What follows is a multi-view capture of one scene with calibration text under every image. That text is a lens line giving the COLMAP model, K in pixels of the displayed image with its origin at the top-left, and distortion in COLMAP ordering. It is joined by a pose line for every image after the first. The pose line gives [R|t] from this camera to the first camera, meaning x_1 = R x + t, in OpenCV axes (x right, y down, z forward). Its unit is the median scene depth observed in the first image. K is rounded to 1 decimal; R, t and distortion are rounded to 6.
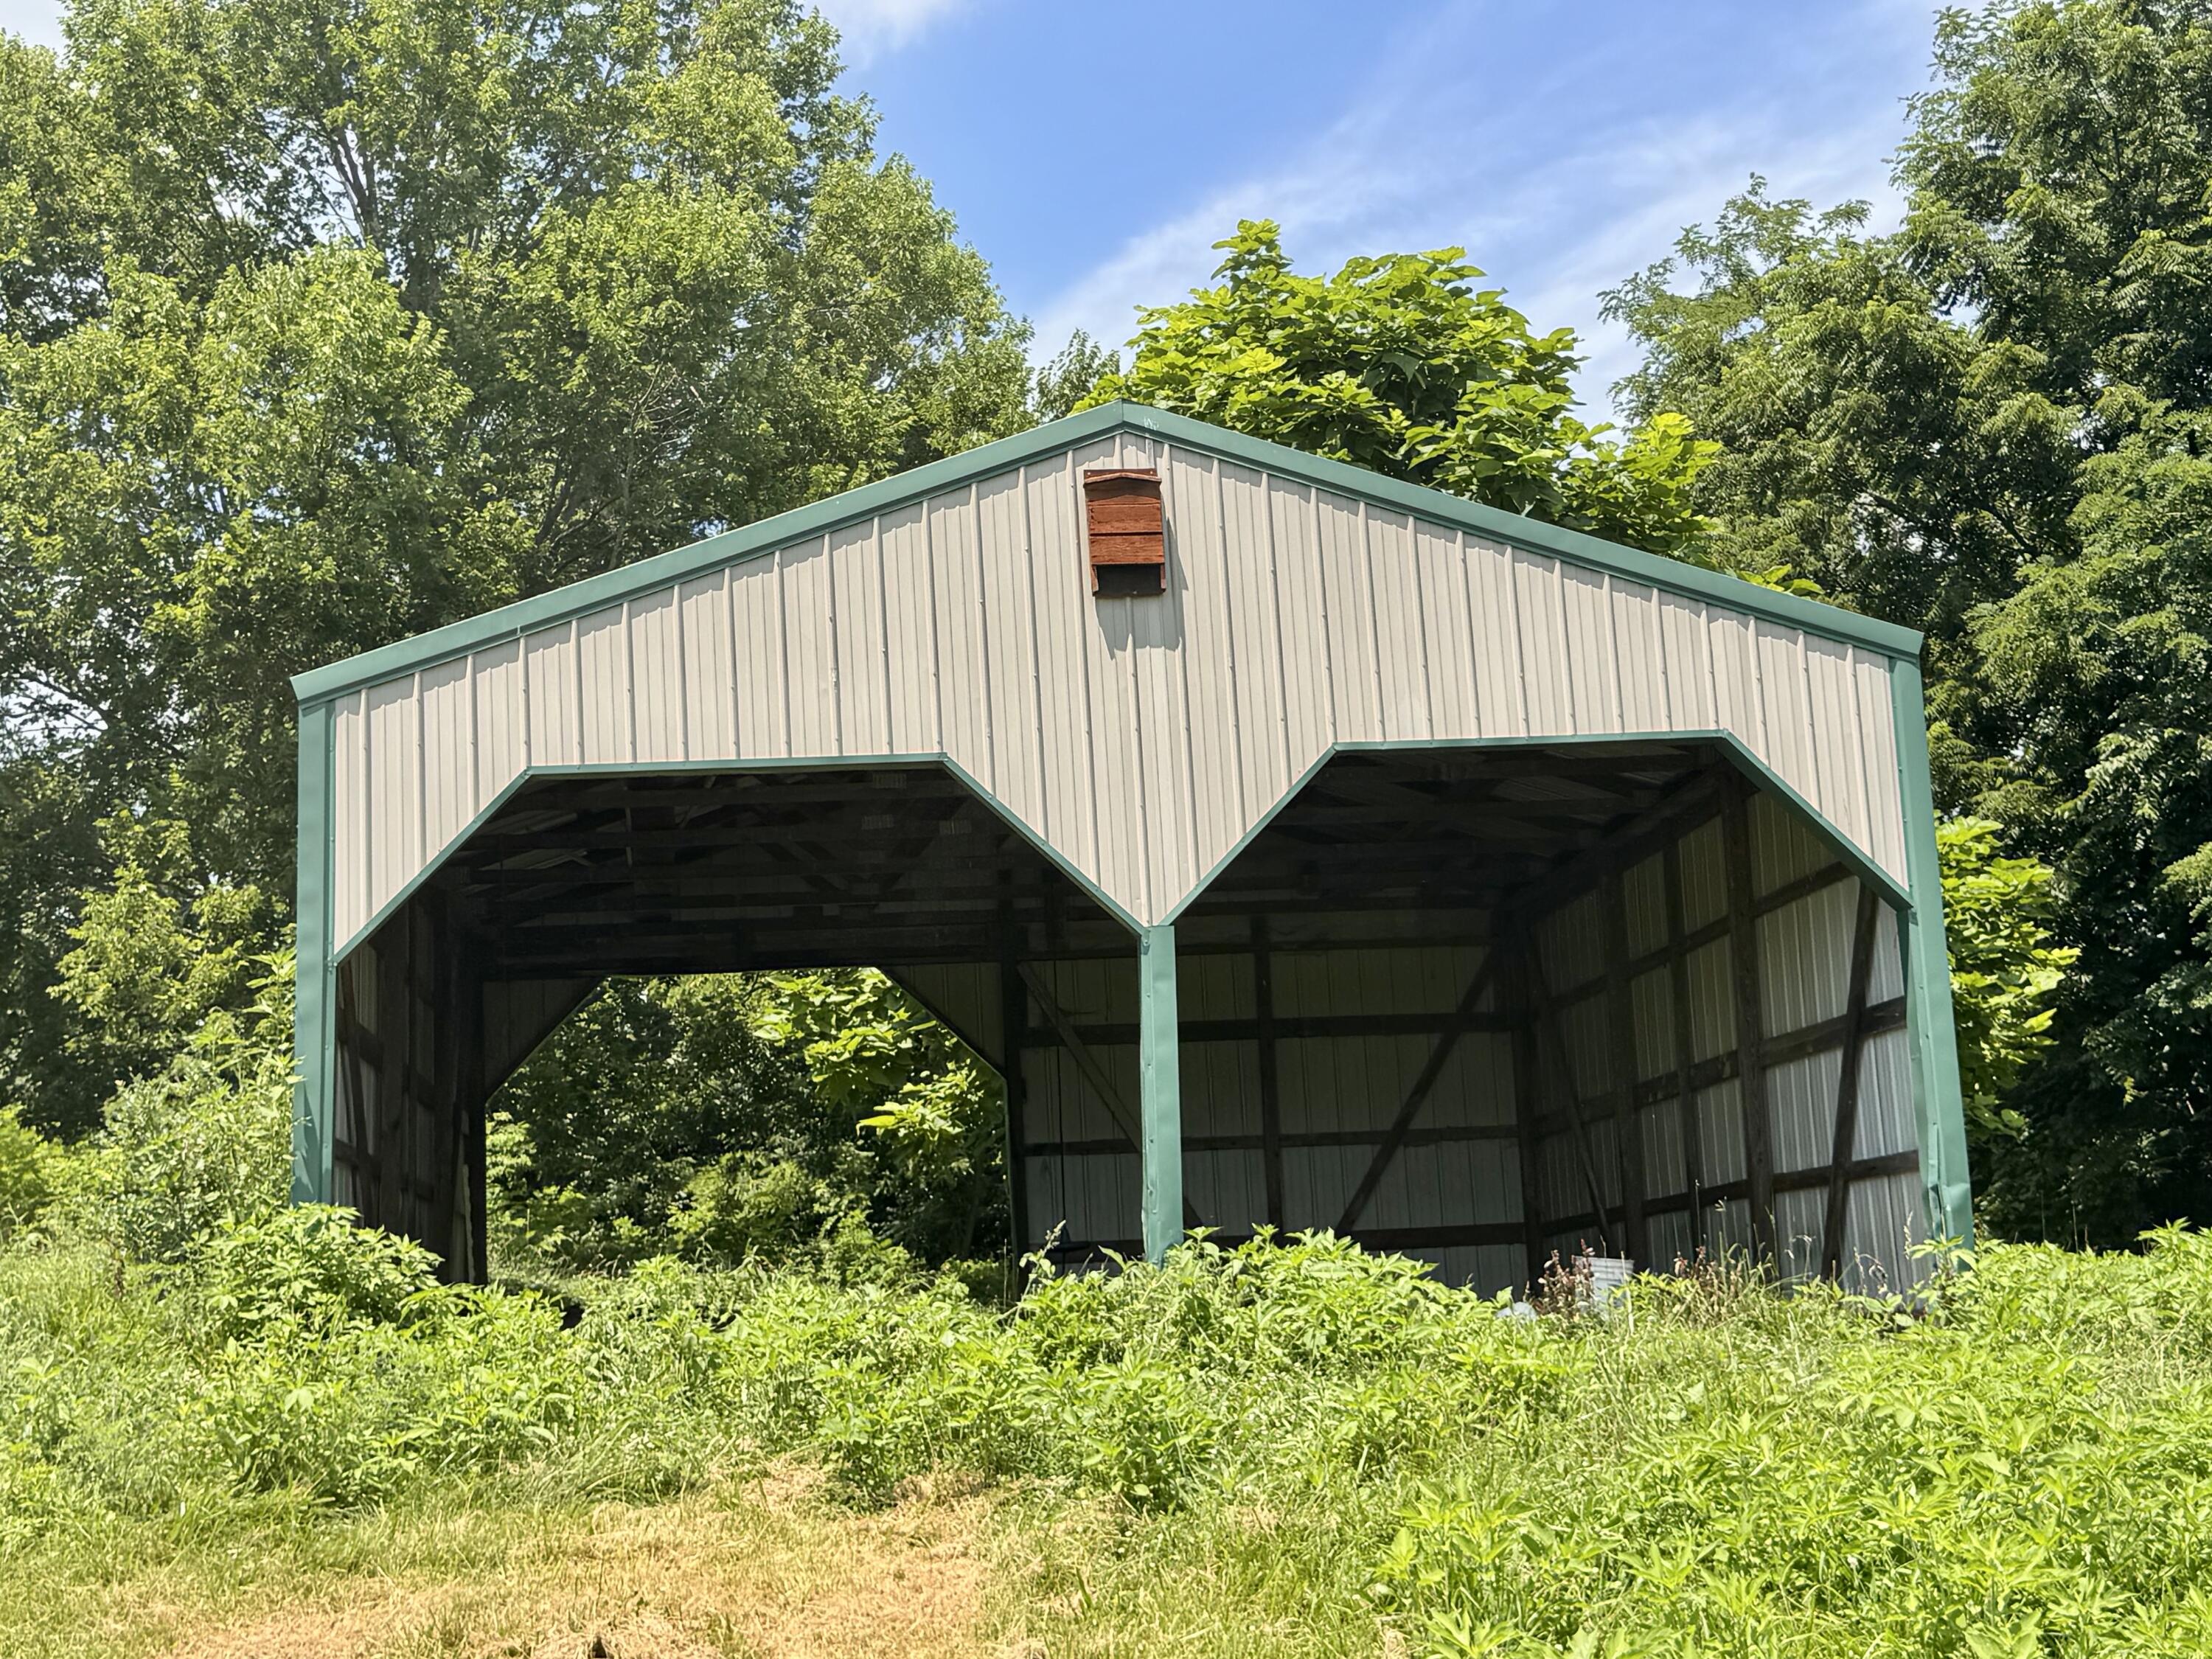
lens RADIAL K [[3080.5, 0, 1083.3], [0, 3080.5, 837.4], [0, 0, 1]] dist [0.052194, 0.000000]
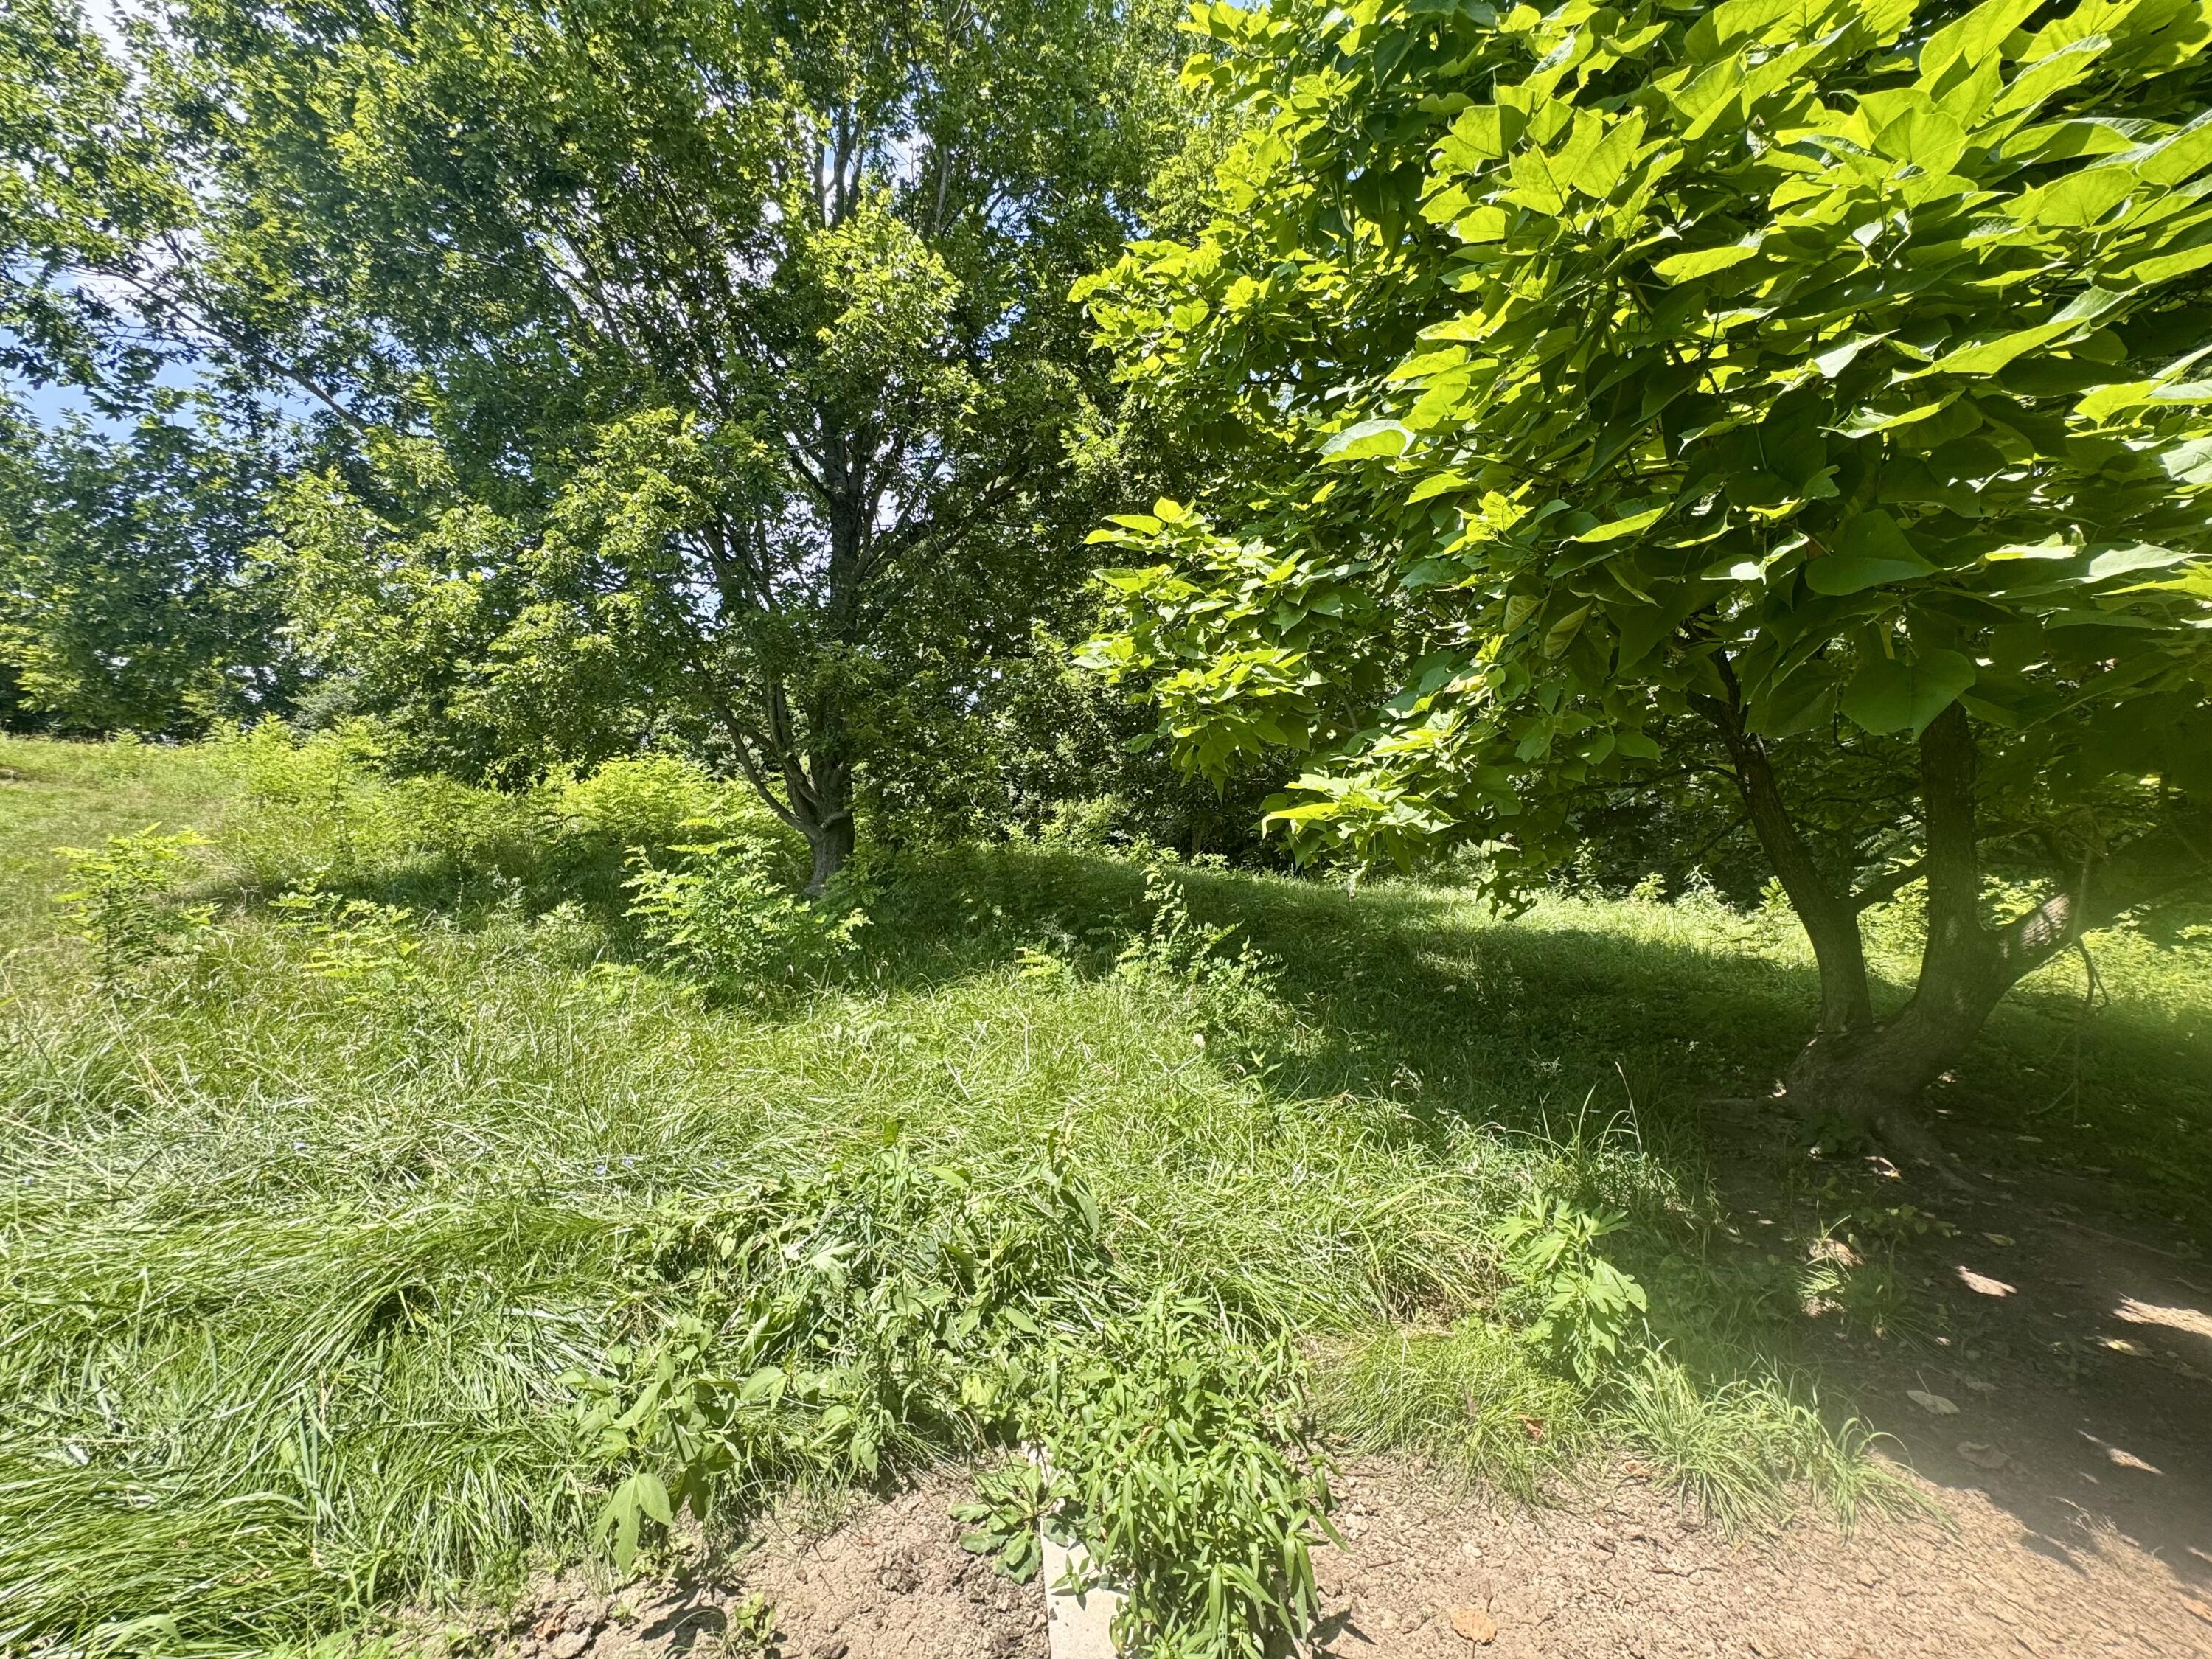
lens RADIAL K [[875.4, 0, 1112.4], [0, 875.4, 843.6], [0, 0, 1]] dist [-0.003603, -0.001111]
pose [[0.997711, 0.010289, -0.066842, -0.100939], [0.001622, 0.984435, 0.175741, 0.080284], [0.067610, -0.175447, 0.982165, 0.959222]]
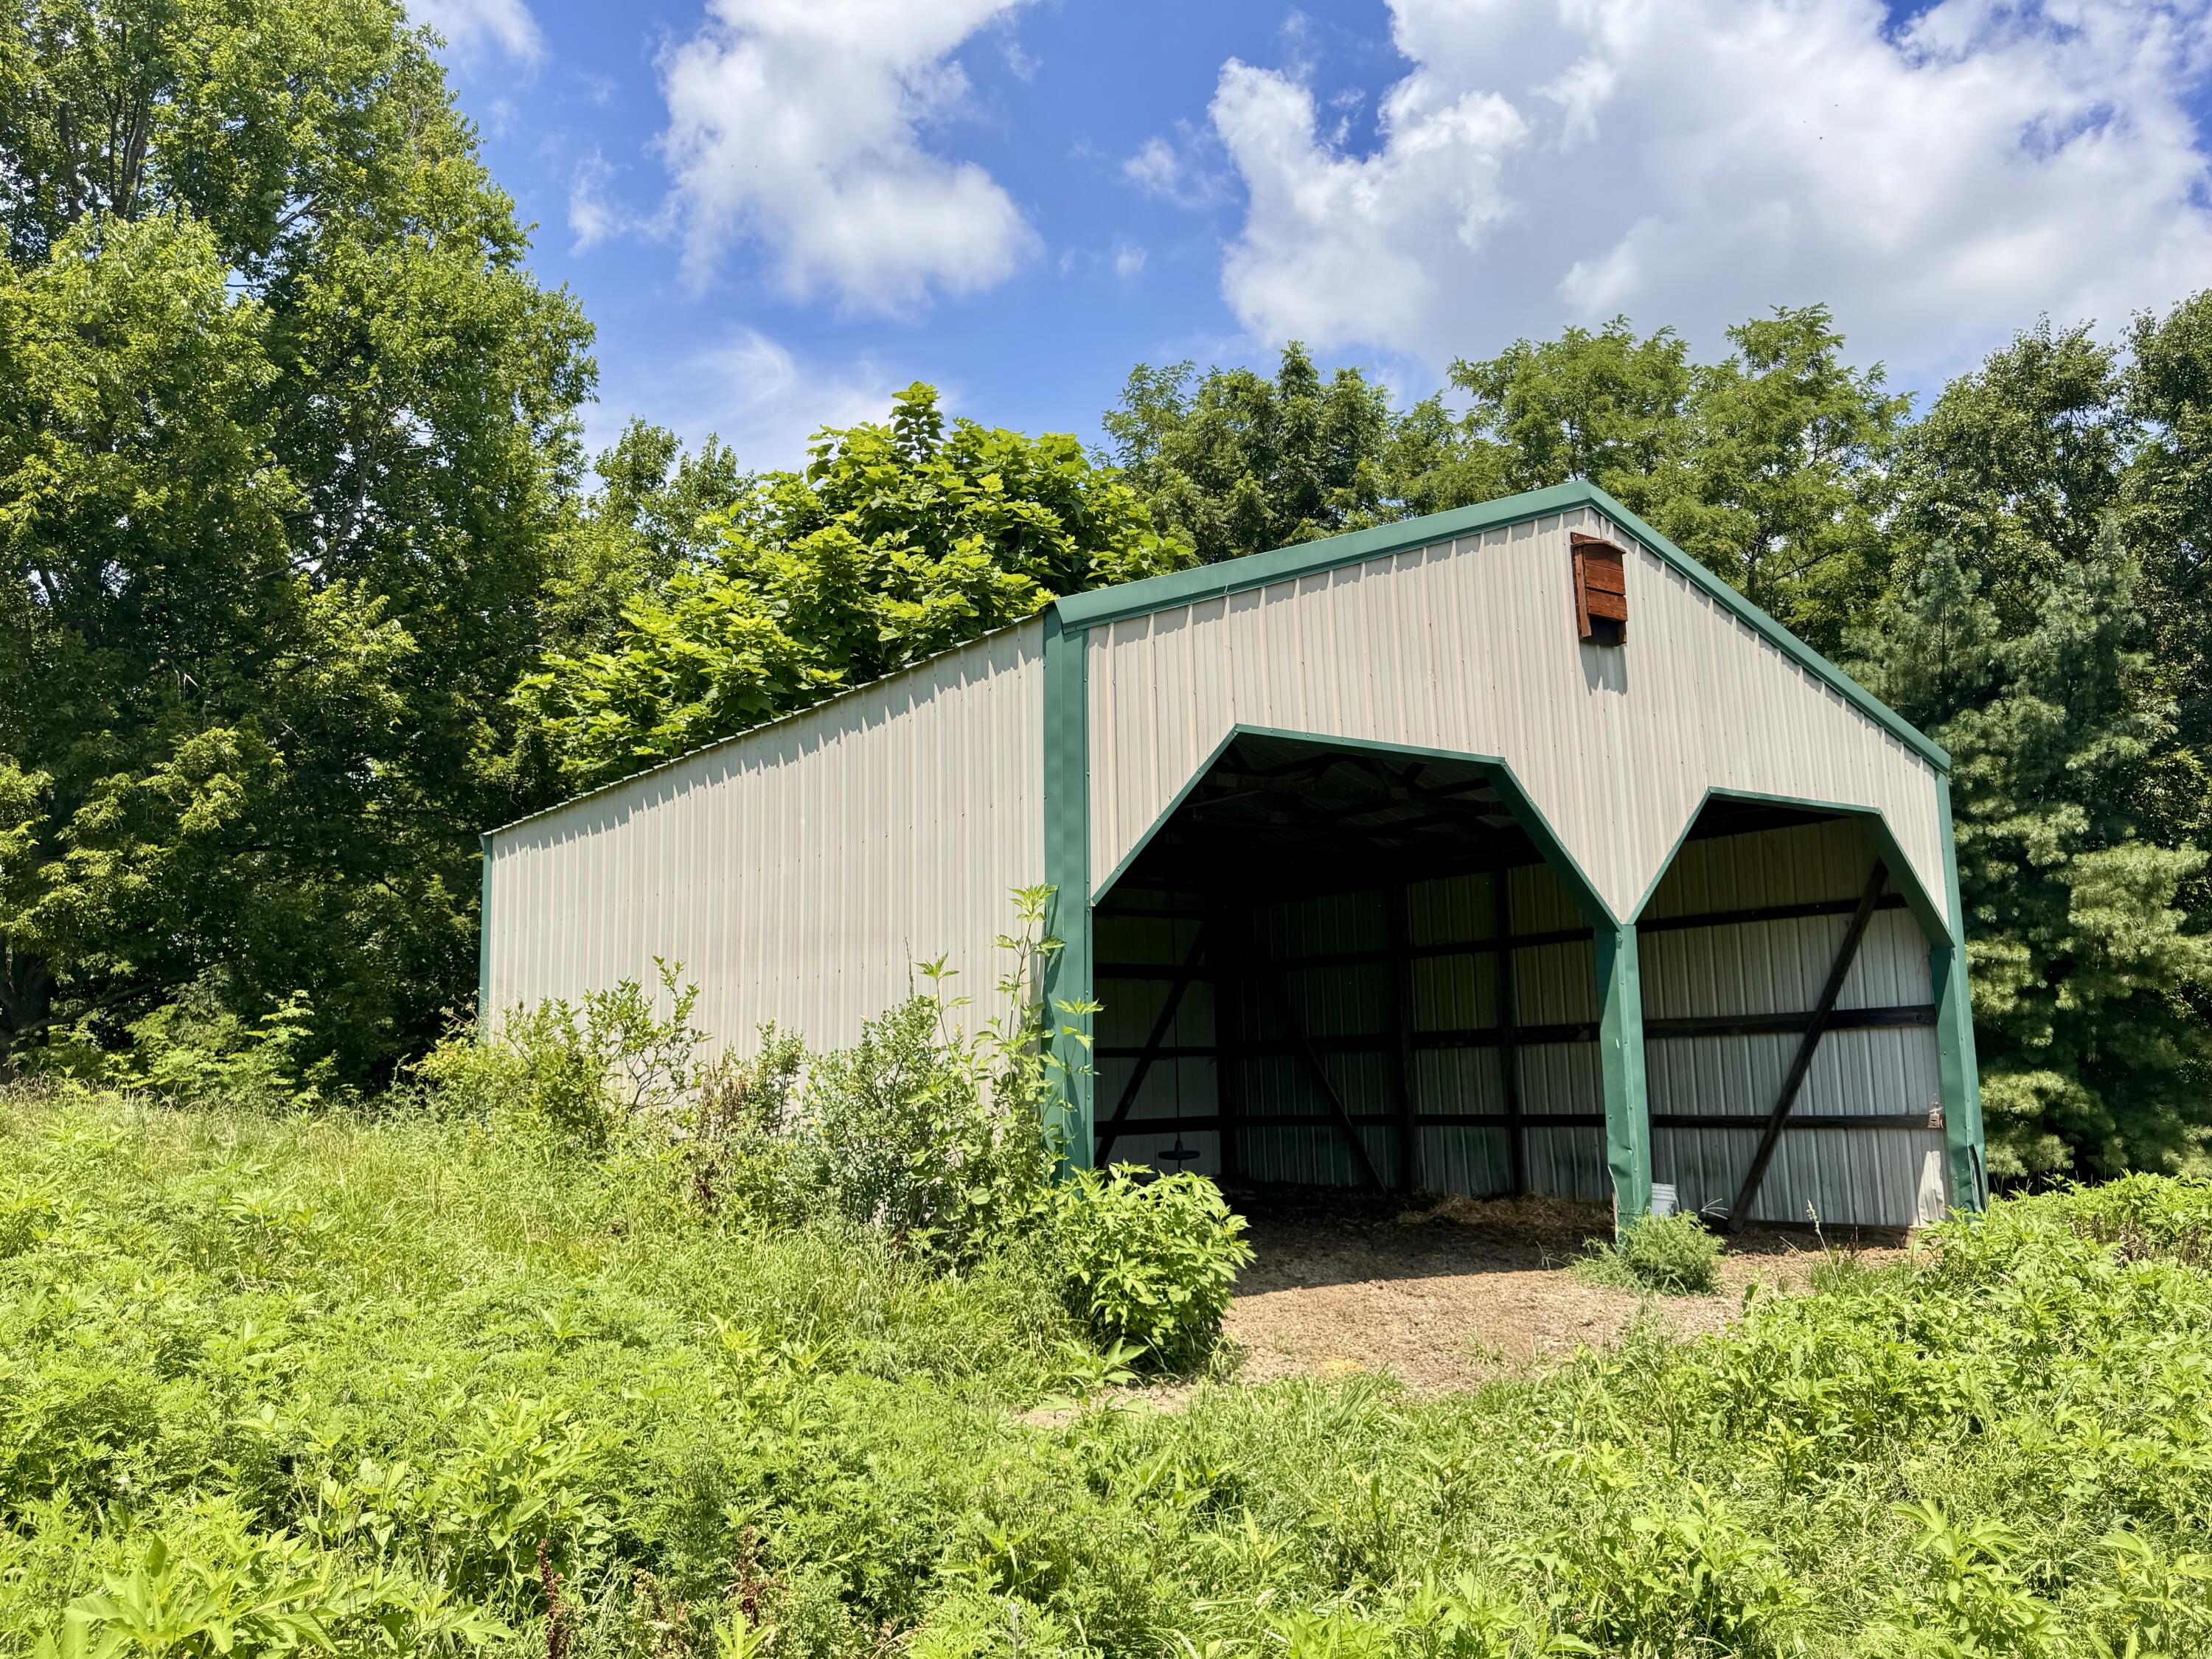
lens RADIAL K [[1753.3, 0, 1122.1], [0, 1753.3, 837.9], [0, 0, 1]] dist [0.042689, -0.031166]
pose [[0.863100, 0.095702, 0.495883, -0.305669], [-0.098041, 0.994953, -0.021374, 0.018573], [-0.495425, -0.030169, 0.868127, 0.322122]]
